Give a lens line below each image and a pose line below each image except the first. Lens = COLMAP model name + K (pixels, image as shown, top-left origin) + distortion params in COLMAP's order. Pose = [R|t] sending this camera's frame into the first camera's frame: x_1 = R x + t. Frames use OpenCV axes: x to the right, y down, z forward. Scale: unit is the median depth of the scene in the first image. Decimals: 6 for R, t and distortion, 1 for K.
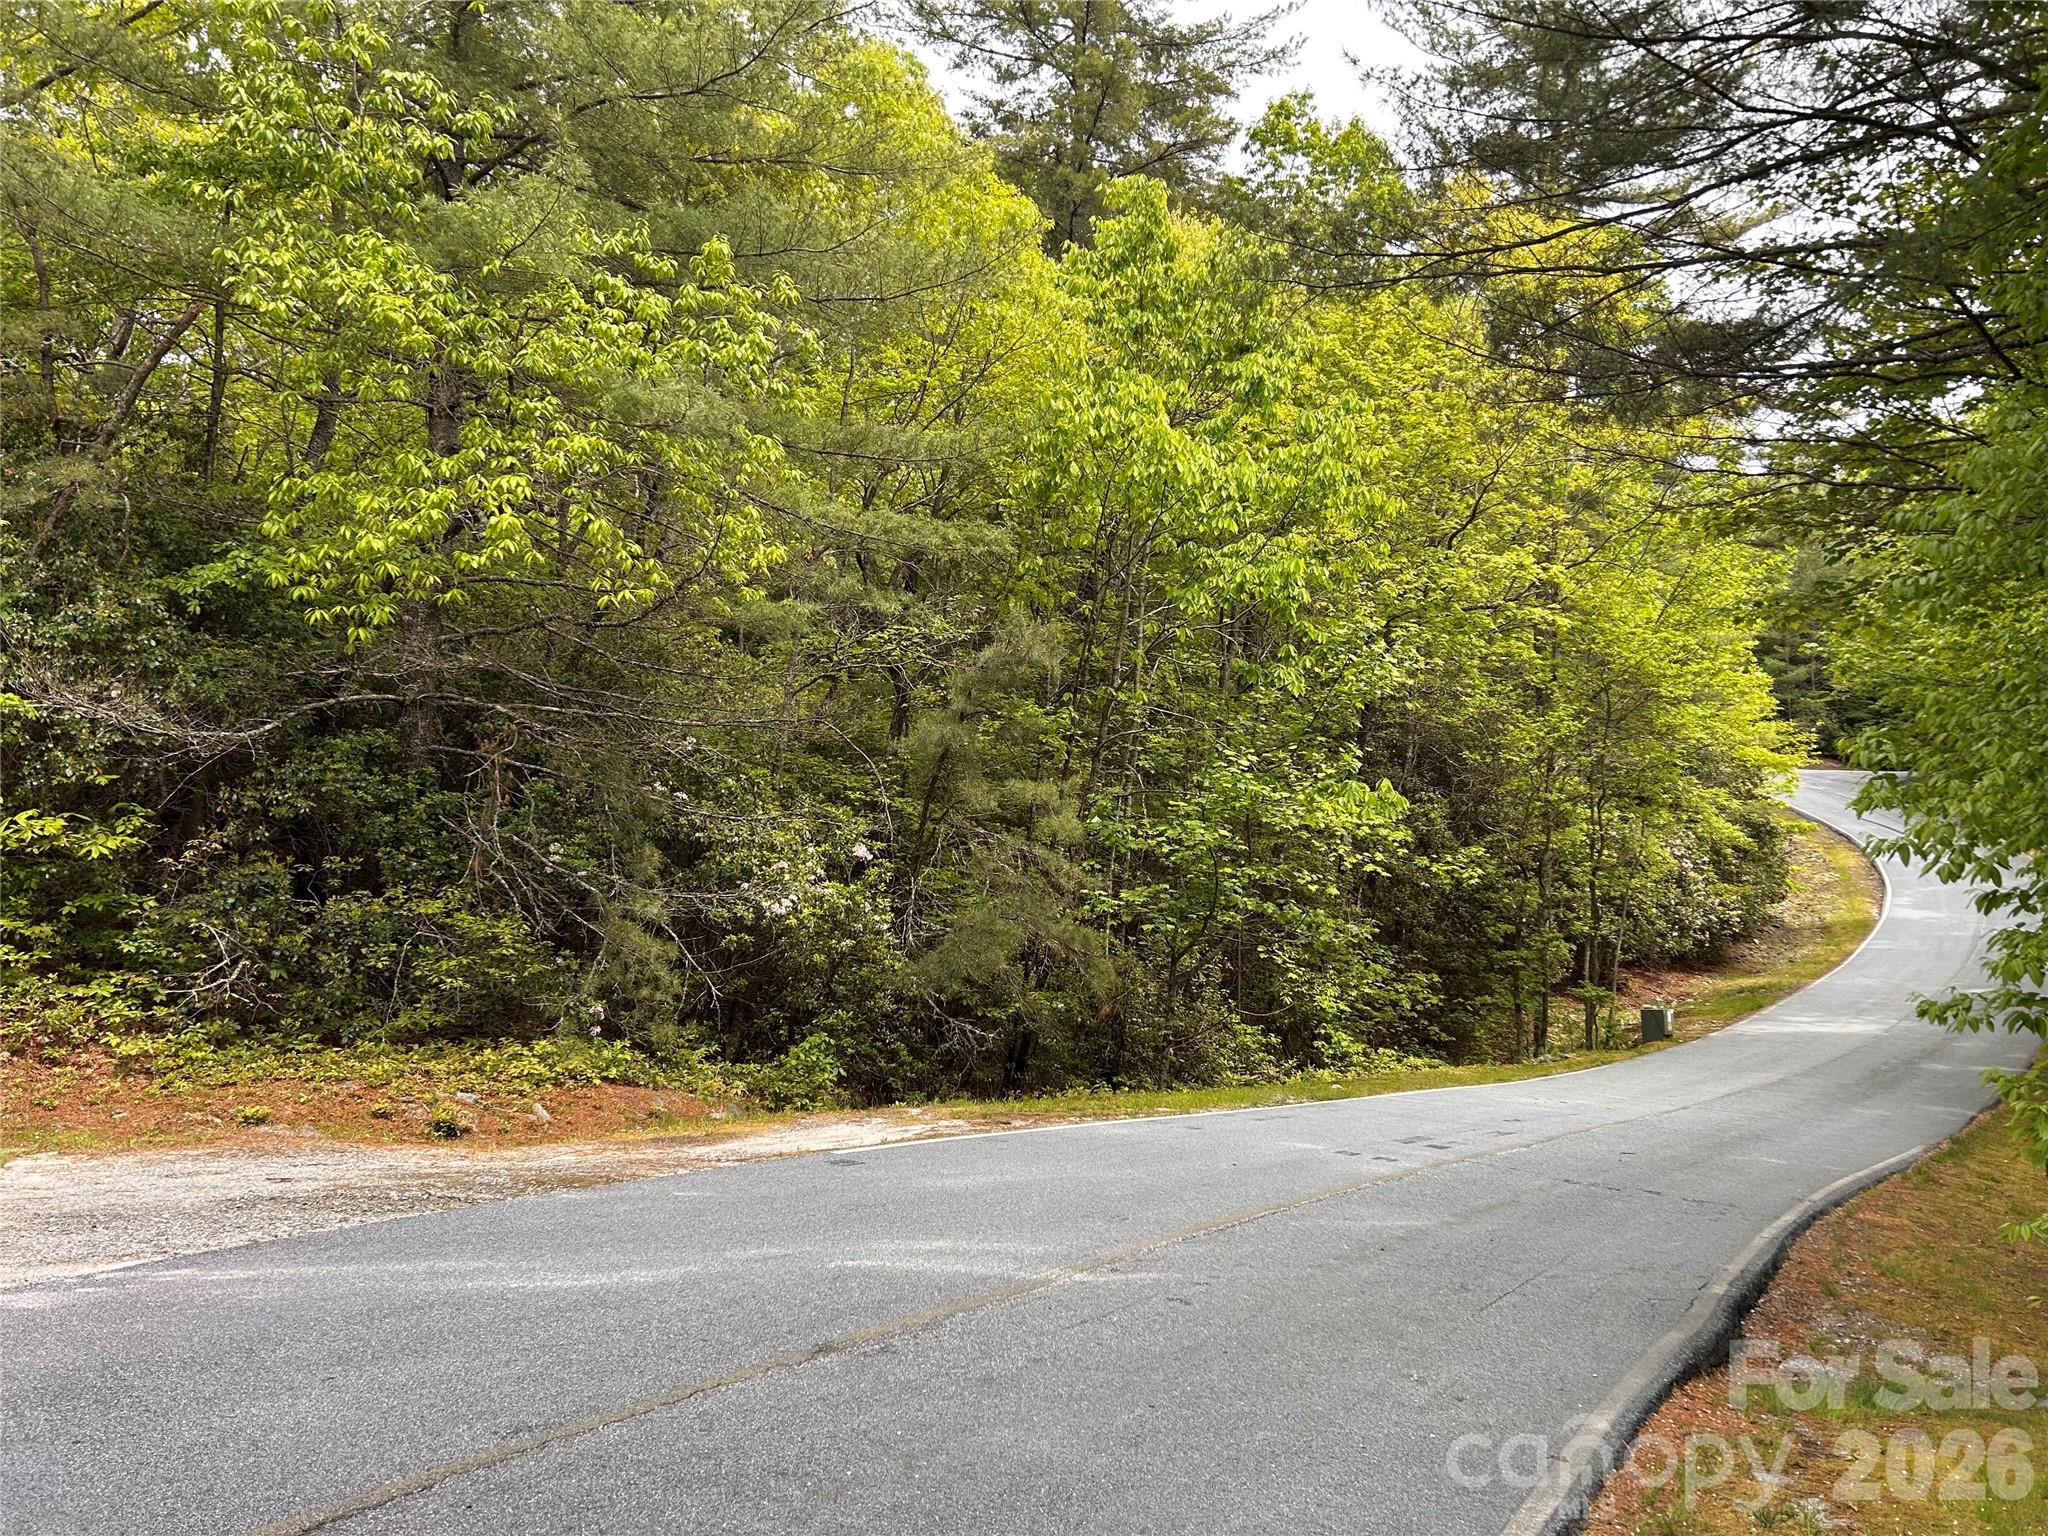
lens RADIAL K [[1542.7, 0, 1018.6], [0, 1542.7, 760.4], [0, 0, 1]] dist [-0.004753, -0.033084]
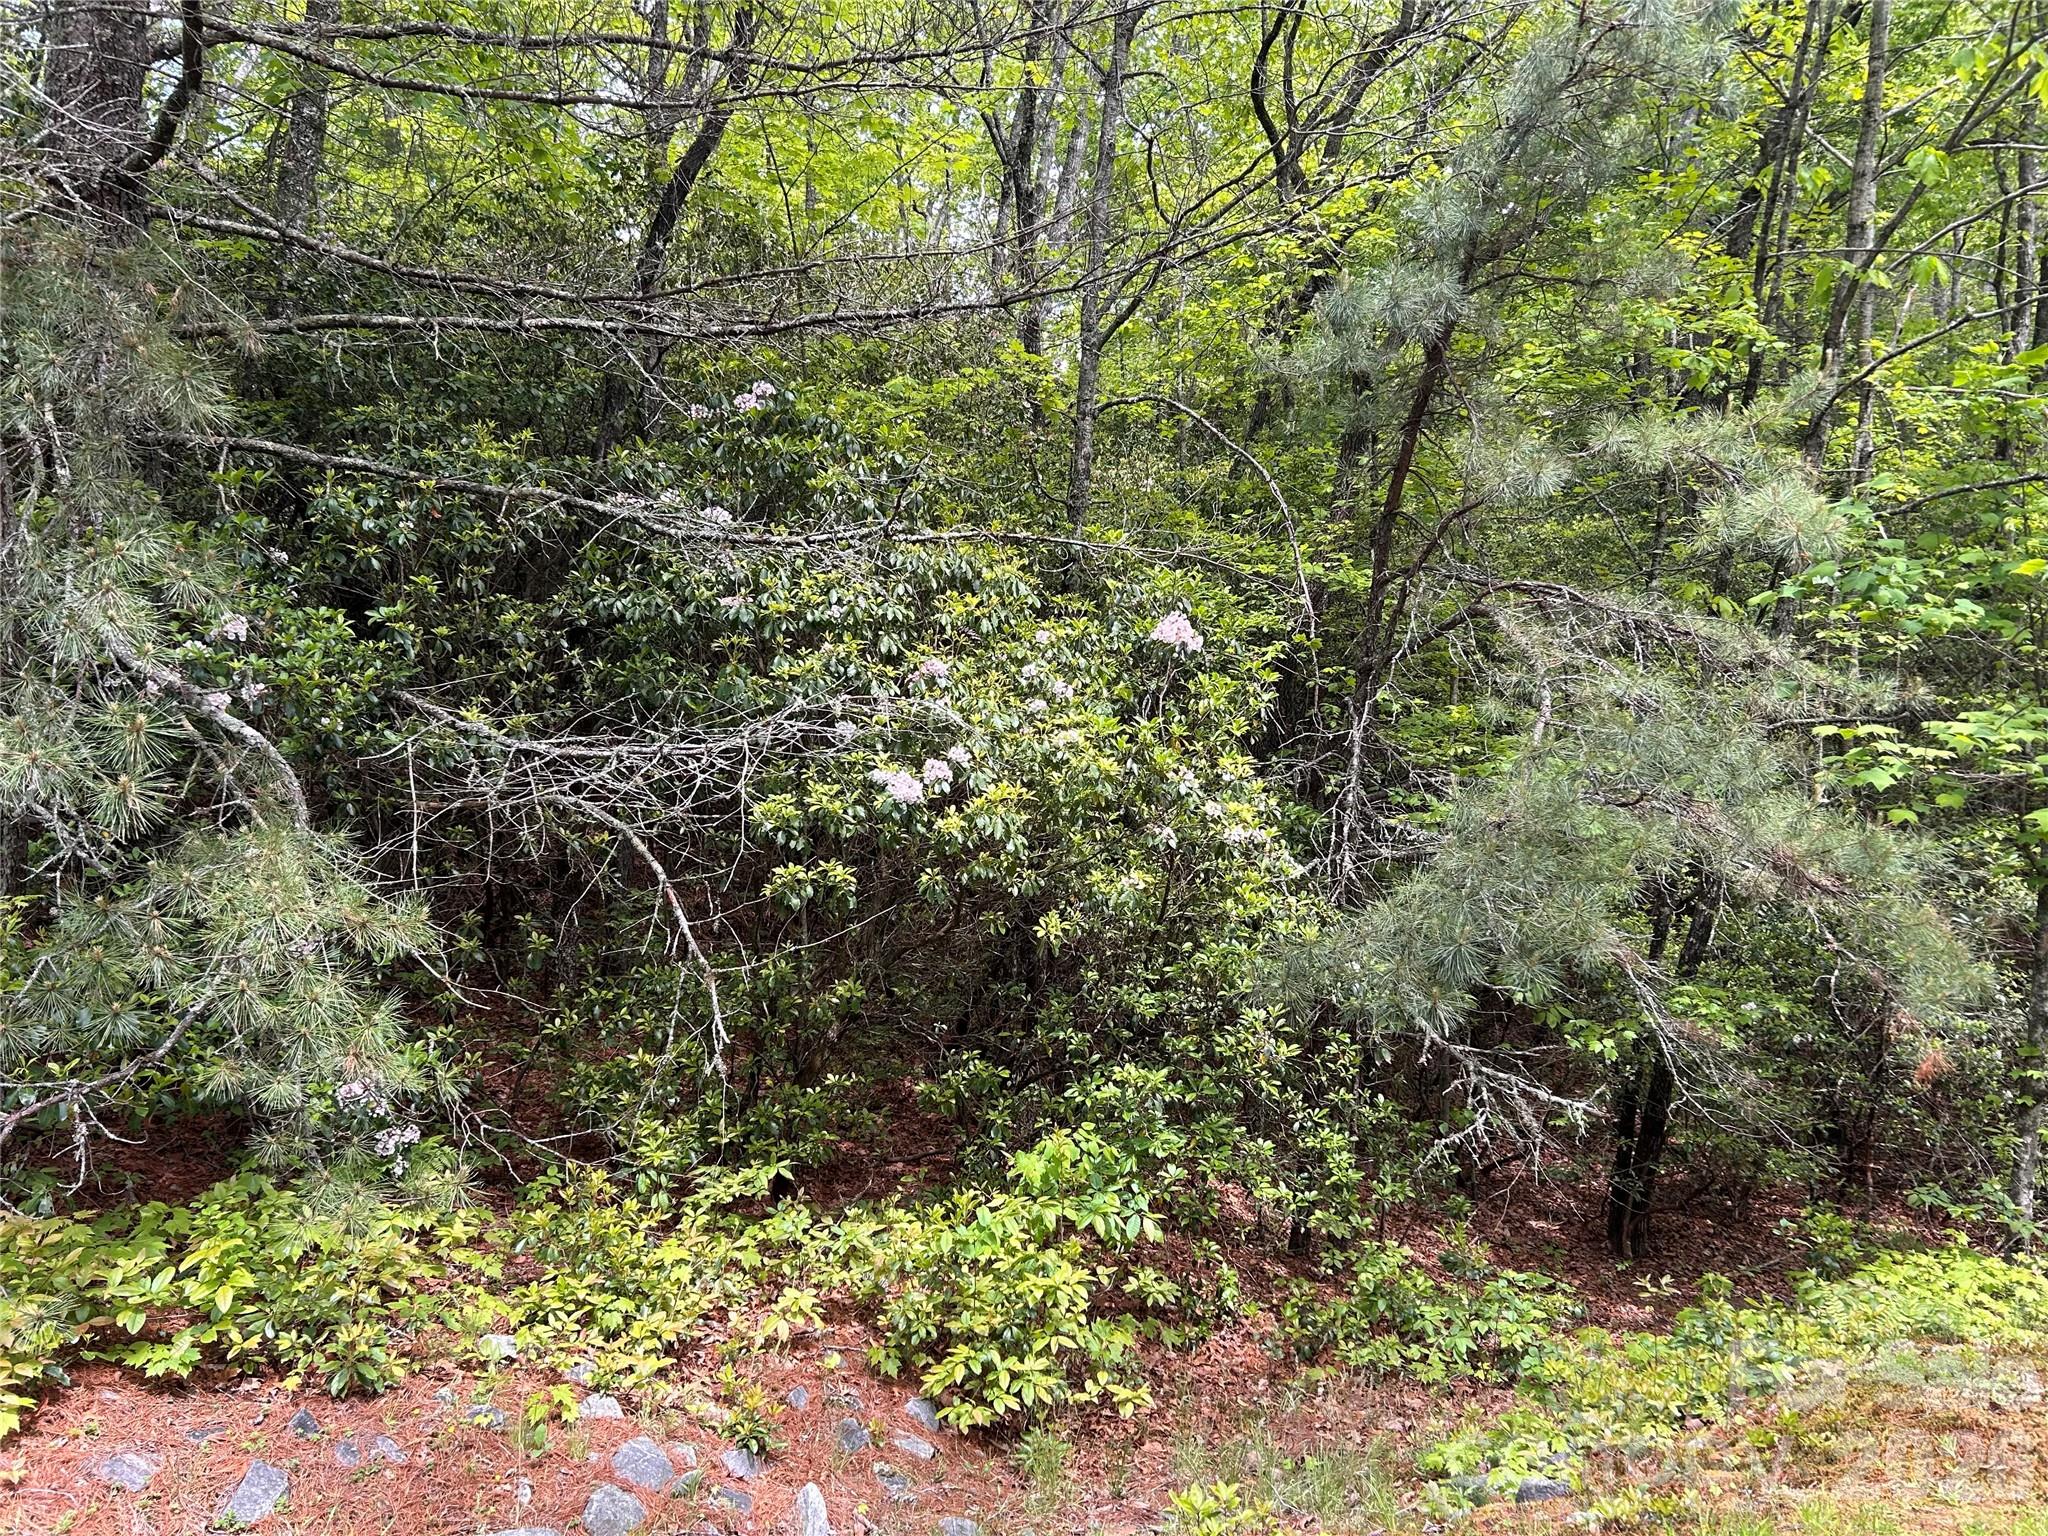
lens RADIAL K [[1542.7, 0, 1018.6], [0, 1542.7, 760.4], [0, 0, 1]] dist [-0.004753, -0.033084]
pose [[0.931155, -0.043702, -0.361994, -0.003925], [0.062172, 0.997282, 0.039528, 0.055089], [0.359283, -0.059313, 0.931342, 0.486744]]
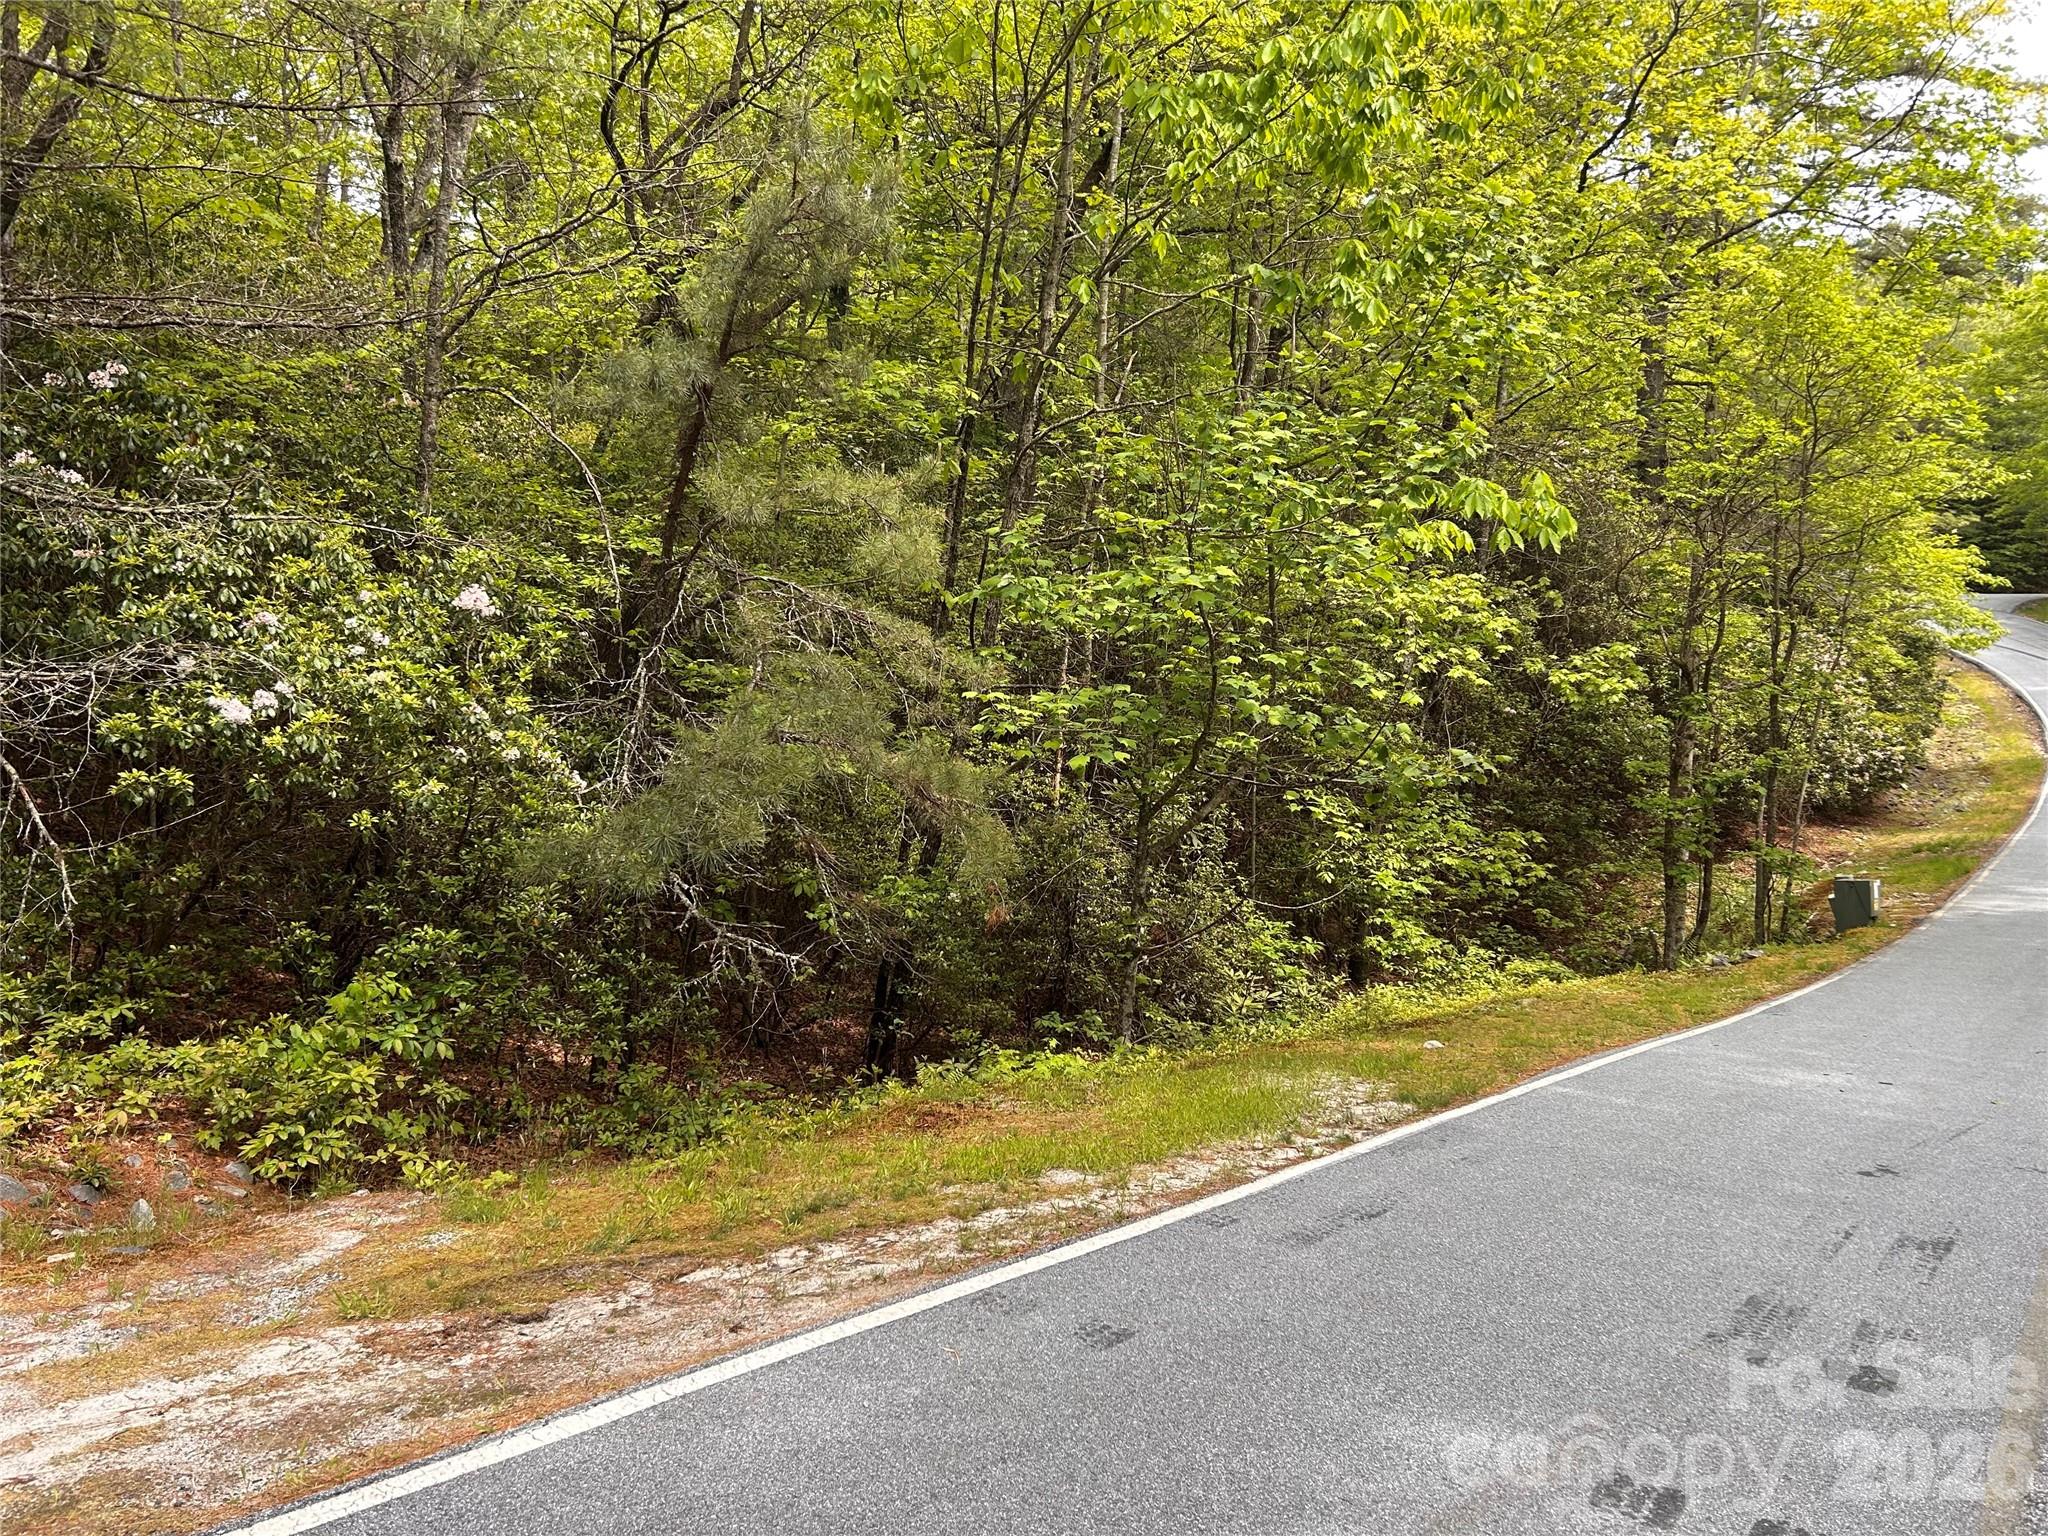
lens RADIAL K [[1526.2, 0, 1112.3], [0, 1526.2, 774.0], [0, 0, 1]] dist [-0.028250, -0.009763]
pose [[0.998905, -0.005777, 0.046420, 0.056645], [0.000972, 0.994695, 0.102861, 0.048925], [-0.046768, -0.102703, 0.993612, 0.388926]]
